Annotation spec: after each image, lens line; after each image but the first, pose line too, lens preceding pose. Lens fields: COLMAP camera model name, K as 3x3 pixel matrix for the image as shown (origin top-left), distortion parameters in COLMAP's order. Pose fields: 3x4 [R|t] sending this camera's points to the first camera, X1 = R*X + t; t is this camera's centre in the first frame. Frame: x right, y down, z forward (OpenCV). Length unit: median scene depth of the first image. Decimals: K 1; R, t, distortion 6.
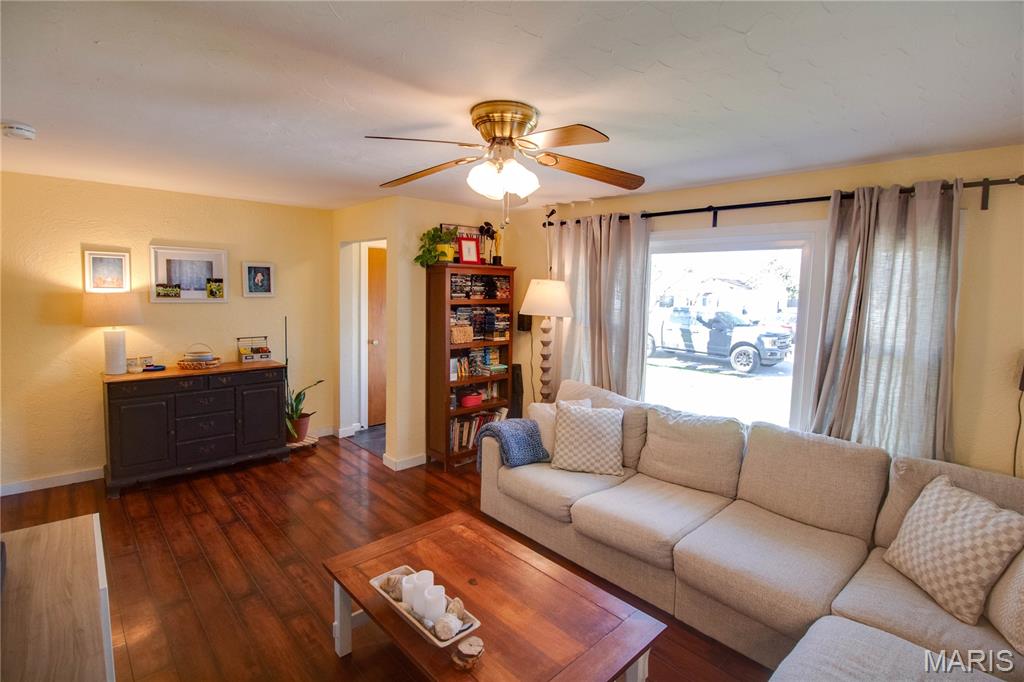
lens RADIAL K [[486.3, 0, 528.0], [0, 486.3, 323.8], [0, 0, 1]] dist [0.000395, -0.013977]
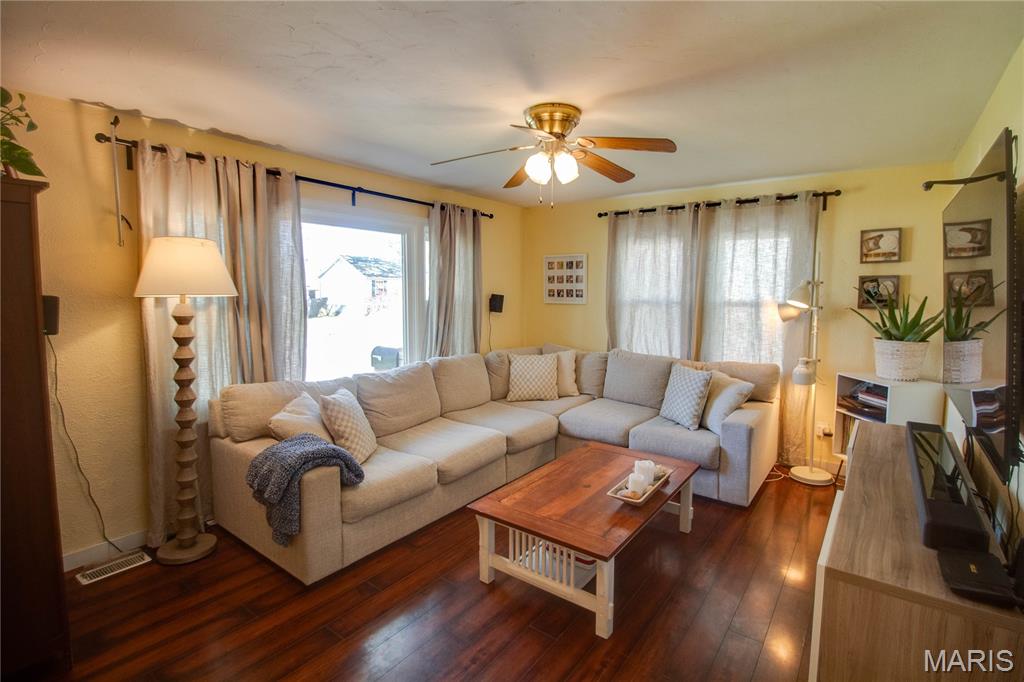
lens RADIAL K [[486.3, 0, 528.0], [0, 486.3, 323.8], [0, 0, 1]] dist [0.000395, -0.013977]
pose [[-0.163331, -0.098157, 0.981676, -0.684436], [0.058265, 0.992342, 0.108917, -0.025225], [-0.984849, 0.074987, -0.156361, 0.690247]]
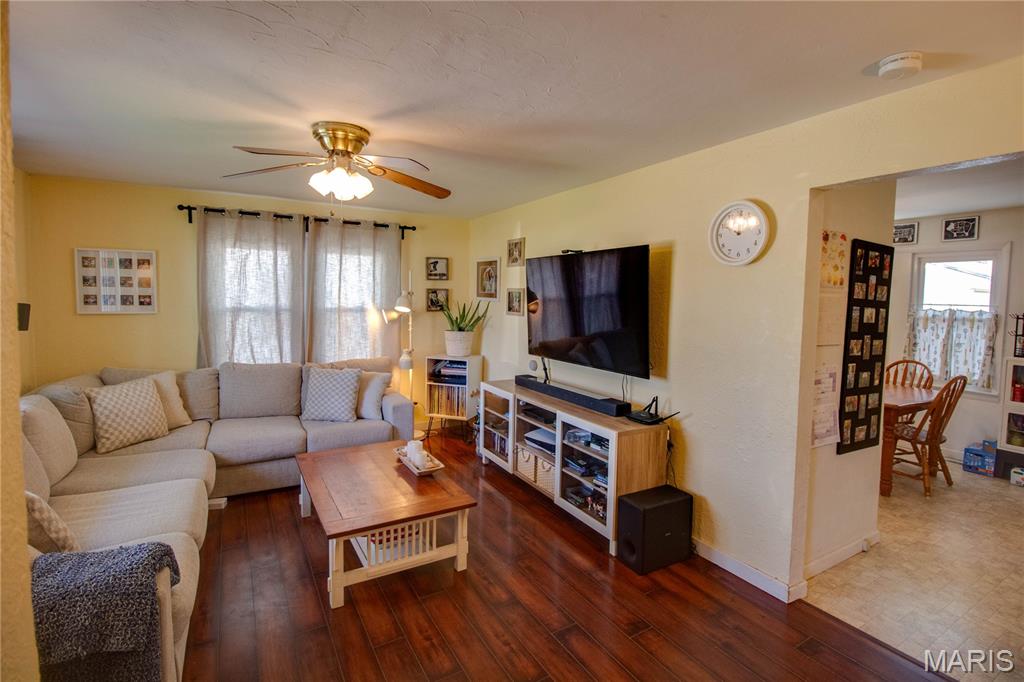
lens RADIAL K [[486.3, 0, 528.0], [0, 486.3, 323.8], [0, 0, 1]] dist [0.000395, -0.013977]
pose [[-0.974001, -0.058285, 0.218917, -0.441602], [-0.030478, 0.991265, 0.128315, -0.061903], [-0.224483, 0.118307, -0.967270, 1.149117]]
